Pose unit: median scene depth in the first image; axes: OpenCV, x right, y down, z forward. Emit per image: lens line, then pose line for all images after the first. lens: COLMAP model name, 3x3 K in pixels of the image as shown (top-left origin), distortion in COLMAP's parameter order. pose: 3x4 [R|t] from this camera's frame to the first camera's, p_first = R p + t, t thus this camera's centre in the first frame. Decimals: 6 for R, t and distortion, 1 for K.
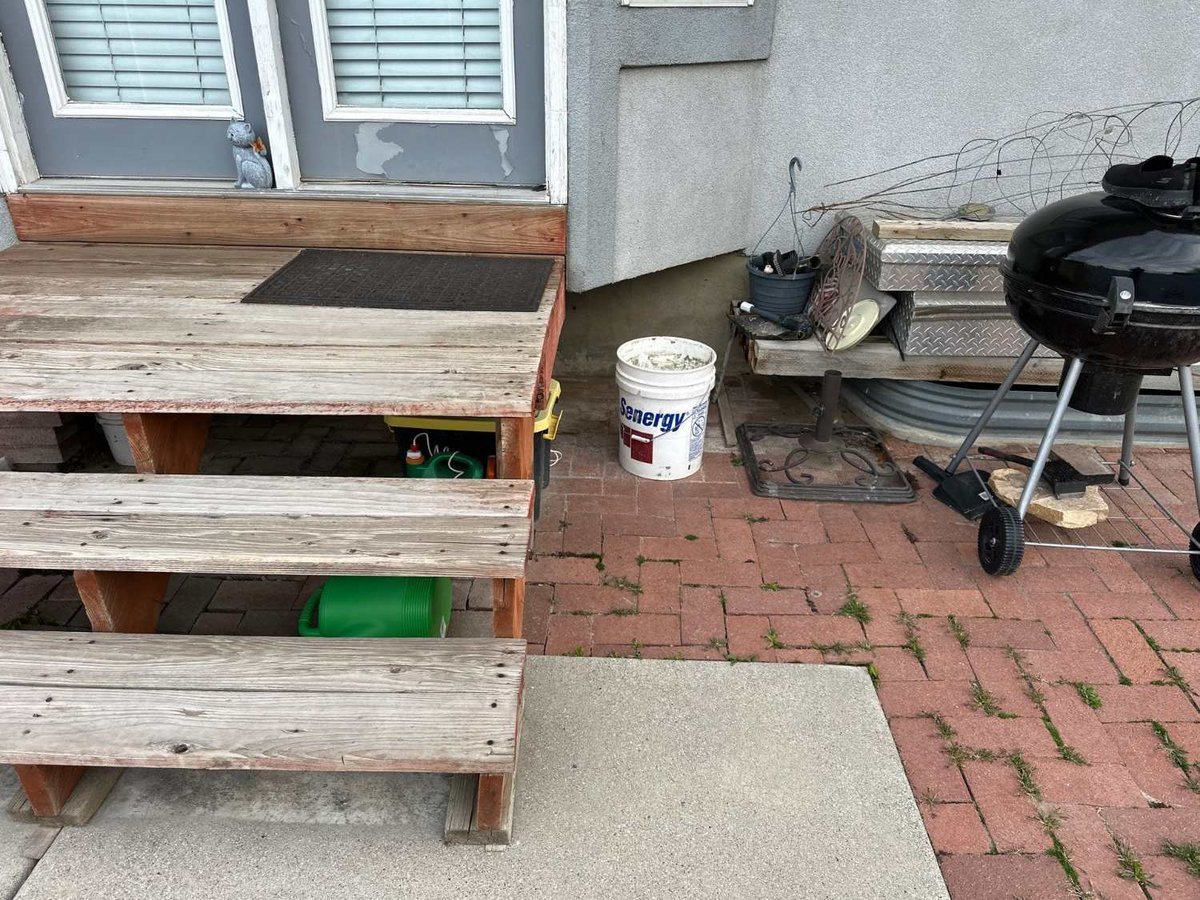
lens RADIAL K [[858.4, 0, 600.0], [0, 858.4, 450.0], [0, 0, 1]] dist [0.084834, -0.115007]
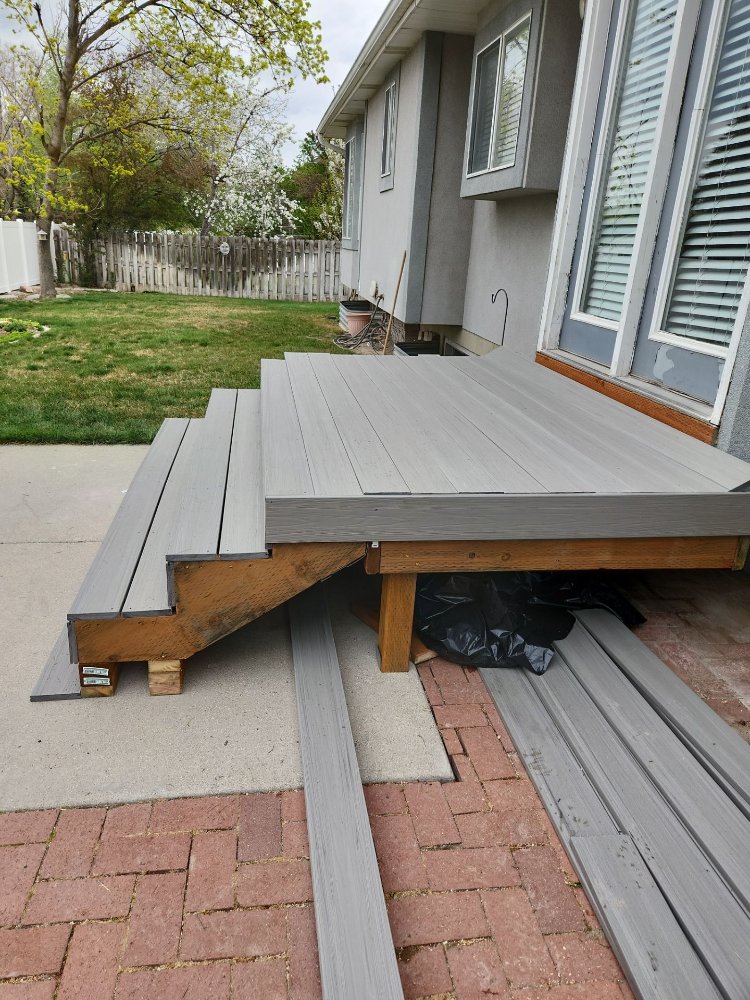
lens RADIAL K [[681.5, 0, 365.5], [0, 681.5, 496.7], [0, 0, 1]] dist [0.110711, -0.093033]
pose [[0.171982, 0.346170, -0.922273, 0.795905], [-0.501842, 0.836418, 0.220363, -0.171775], [0.847689, 0.424937, 0.317572, 0.326146]]
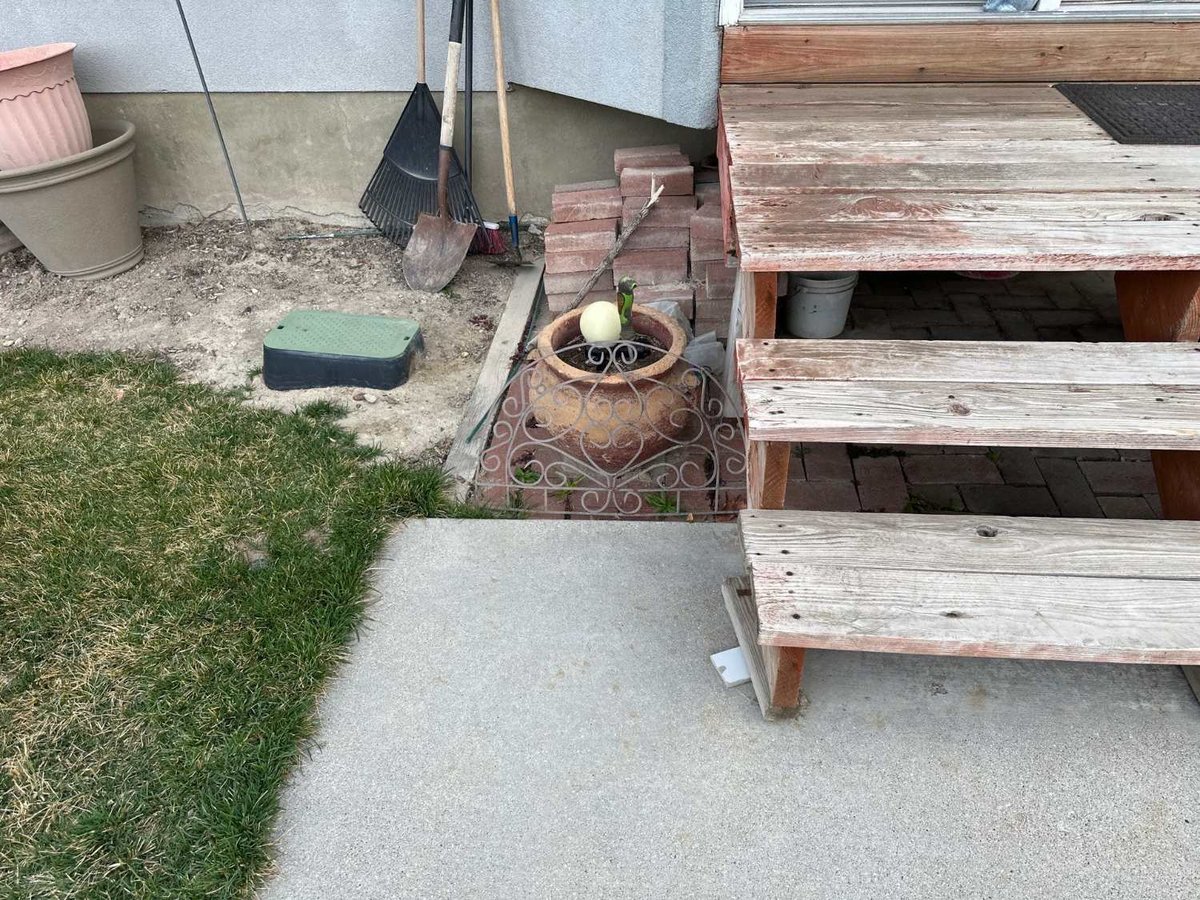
lens RADIAL K [[864.6, 0, 600.0], [0, 864.6, 450.0], [0, 0, 1]] dist [0.025481, -0.029411]
pose [[0.999018, -0.007146, -0.043724, -0.780838], [0.013256, 0.989908, 0.141089, 0.002537], [0.042274, -0.141530, 0.989031, 0.071204]]
